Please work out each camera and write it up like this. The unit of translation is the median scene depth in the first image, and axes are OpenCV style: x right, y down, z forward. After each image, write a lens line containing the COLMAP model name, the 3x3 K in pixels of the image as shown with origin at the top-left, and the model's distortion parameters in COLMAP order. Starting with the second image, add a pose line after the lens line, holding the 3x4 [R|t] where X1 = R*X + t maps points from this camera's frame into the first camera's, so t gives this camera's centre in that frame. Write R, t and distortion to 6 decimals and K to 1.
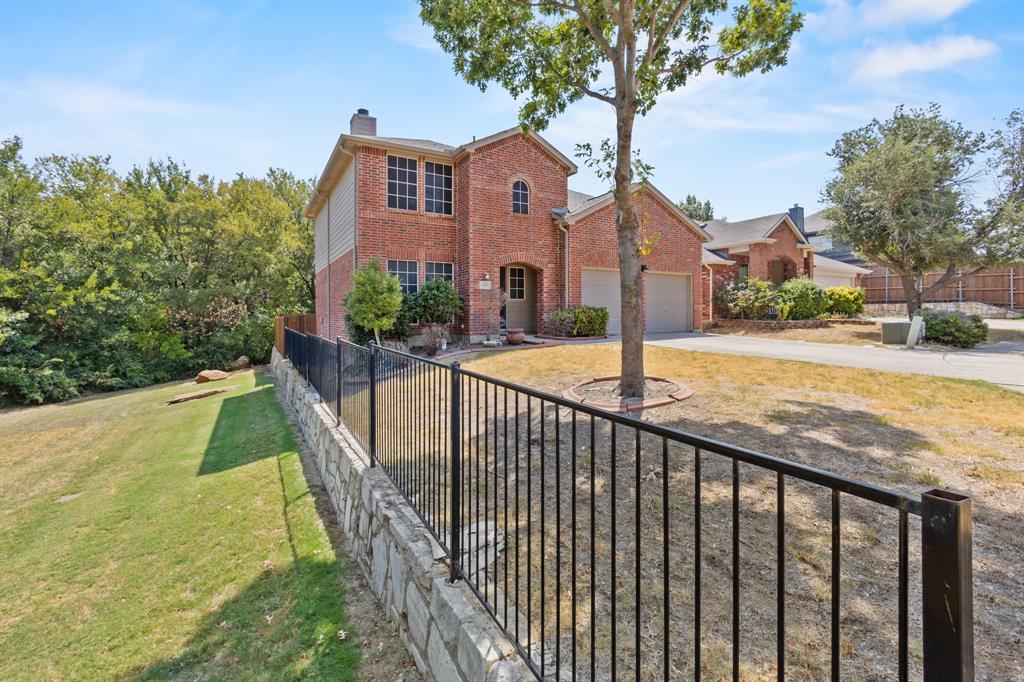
lens RADIAL K [[444.3, 0, 518.6], [0, 444.3, 319.7], [0, 0, 1]] dist [0.000588, -0.000179]
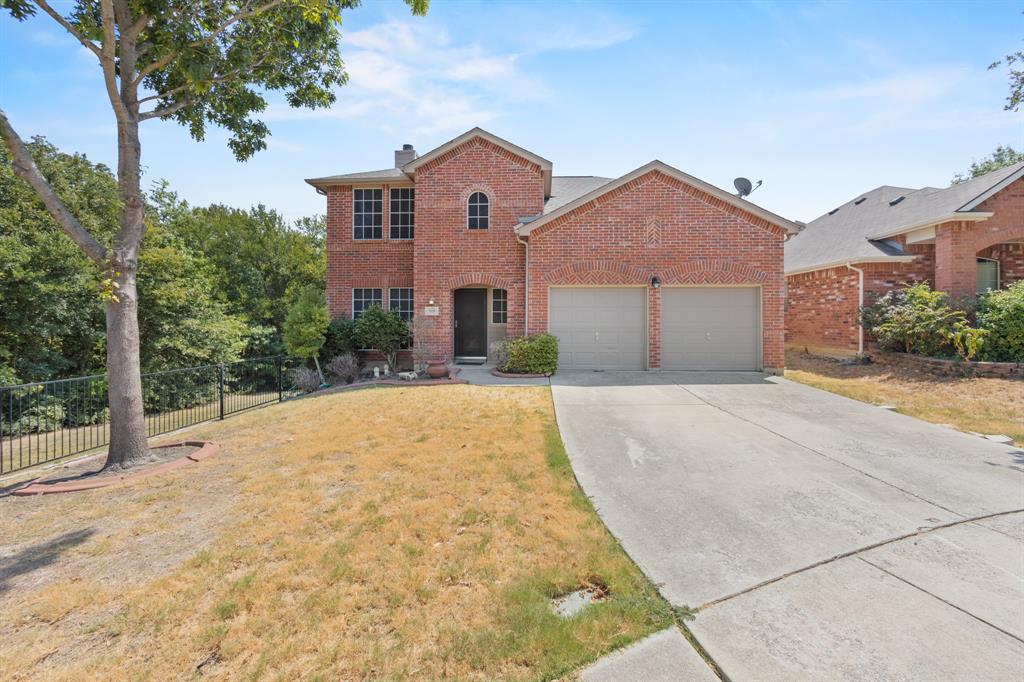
lens RADIAL K [[444.3, 0, 513.5], [0, 444.3, 330.5], [0, 0, 1]] dist [0.000588, -0.000179]
pose [[0.836775, 0.013454, -0.547381, 0.550085], [-0.010688, 0.999909, 0.008237, -0.044010], [0.547442, -0.001041, 0.836843, 0.294886]]
